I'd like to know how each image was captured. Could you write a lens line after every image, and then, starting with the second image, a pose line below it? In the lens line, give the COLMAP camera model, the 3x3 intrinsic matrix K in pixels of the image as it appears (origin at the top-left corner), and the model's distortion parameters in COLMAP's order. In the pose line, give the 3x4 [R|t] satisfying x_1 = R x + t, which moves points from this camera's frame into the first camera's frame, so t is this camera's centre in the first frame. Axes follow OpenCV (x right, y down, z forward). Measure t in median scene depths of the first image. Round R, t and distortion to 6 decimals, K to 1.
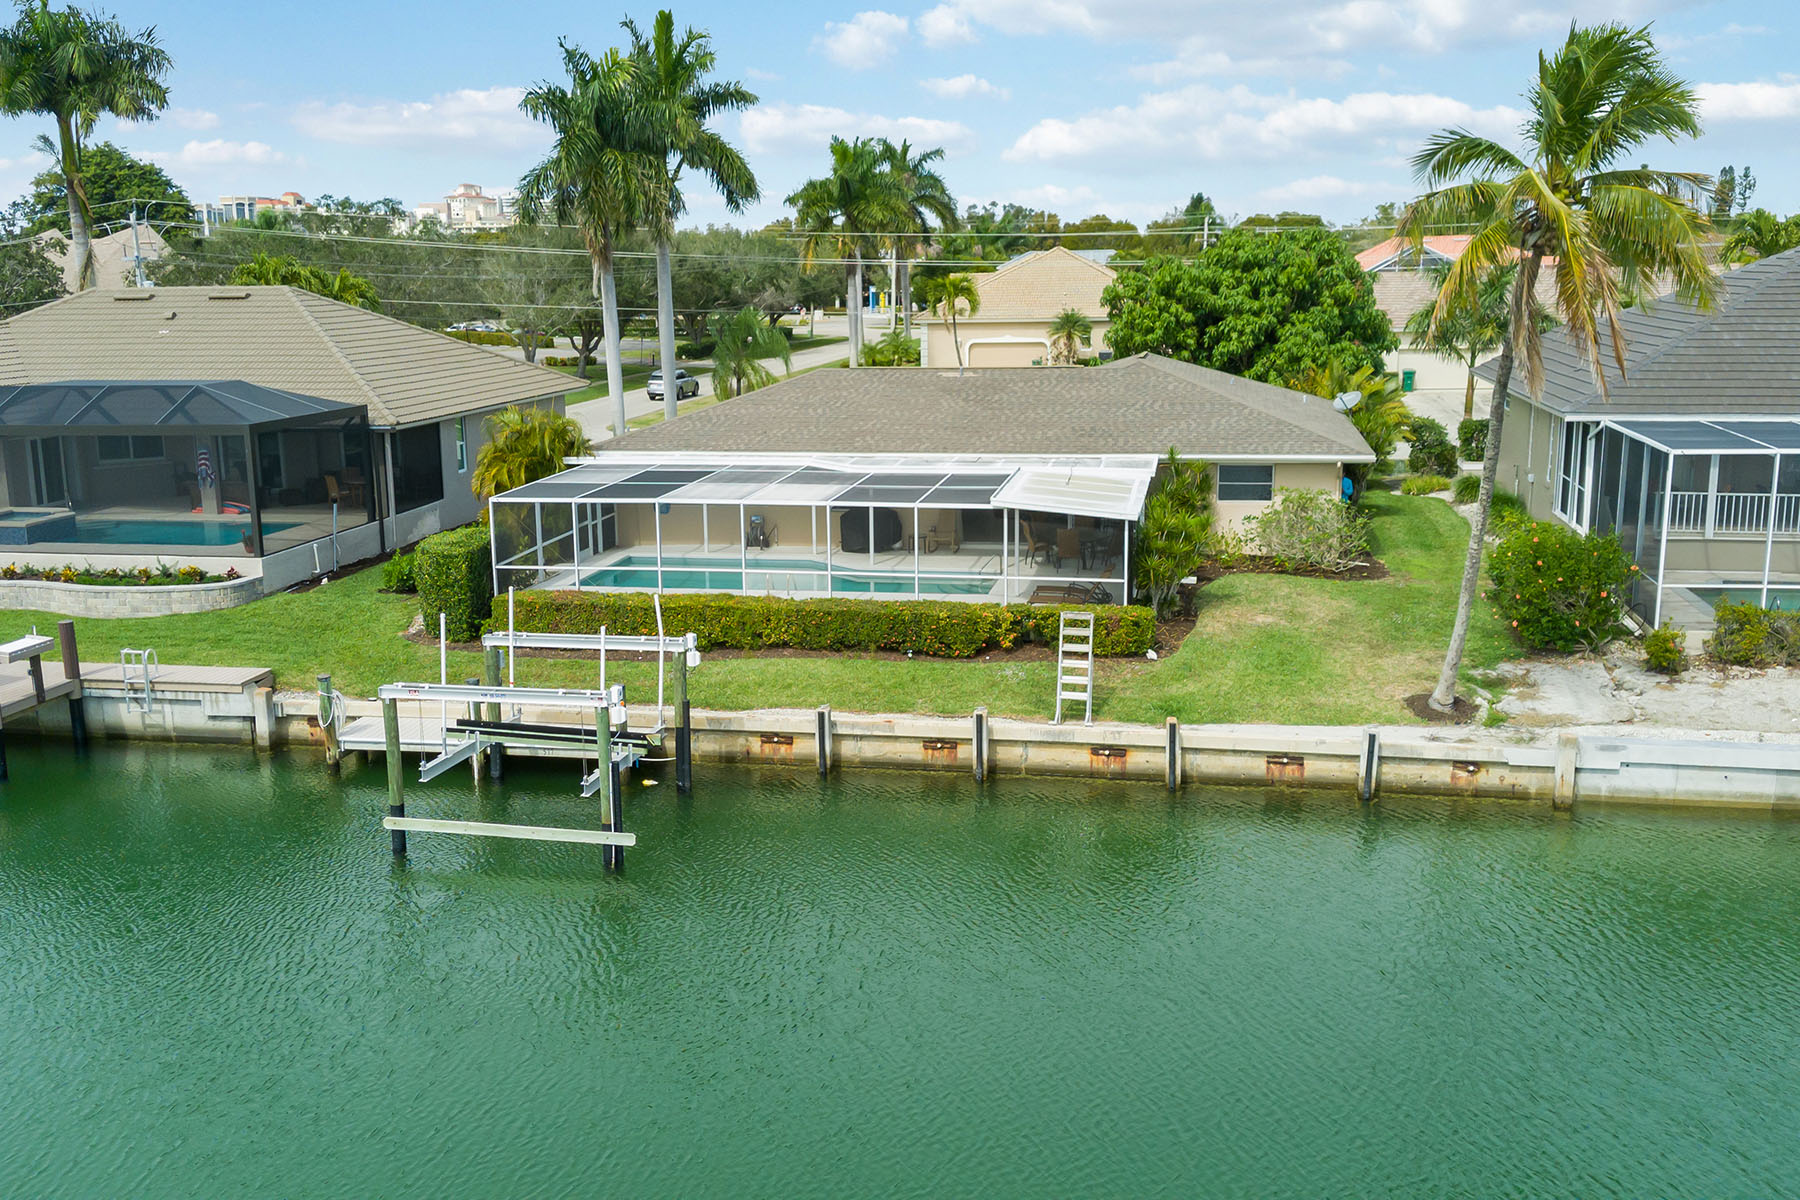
lens RADIAL K [[1649.2, 0, 900.0], [0, 1649.2, 600.0], [0, 0, 1]] dist [0.133463, -0.236149]
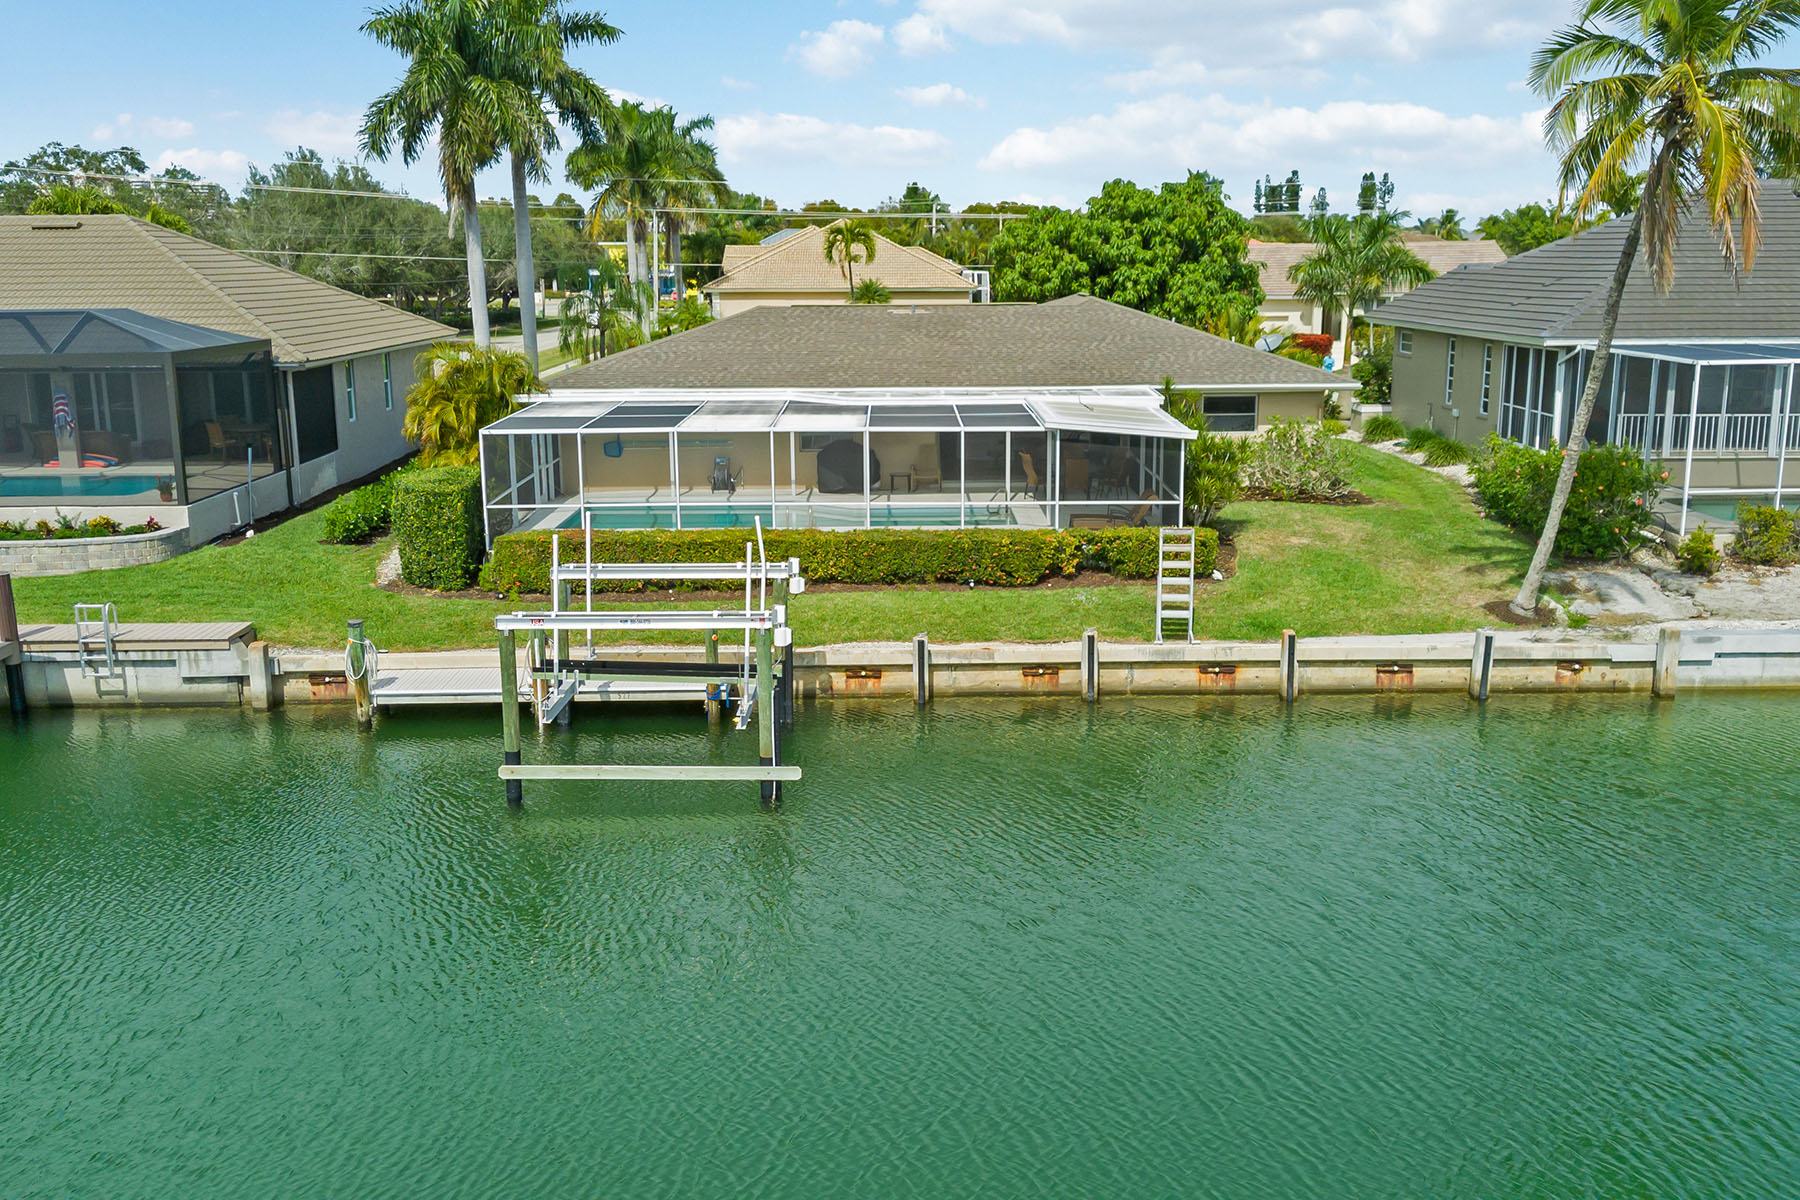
lens RADIAL K [[1637.1, 0, 900.0], [0, 1637.1, 600.0], [0, 0, 1]] dist [0.132952, -0.235236]
pose [[0.978074, -0.030993, 0.205939, -0.226126], [0.031056, 0.999513, 0.002928, 0.037743], [-0.205930, 0.003532, 0.978560, 0.082019]]
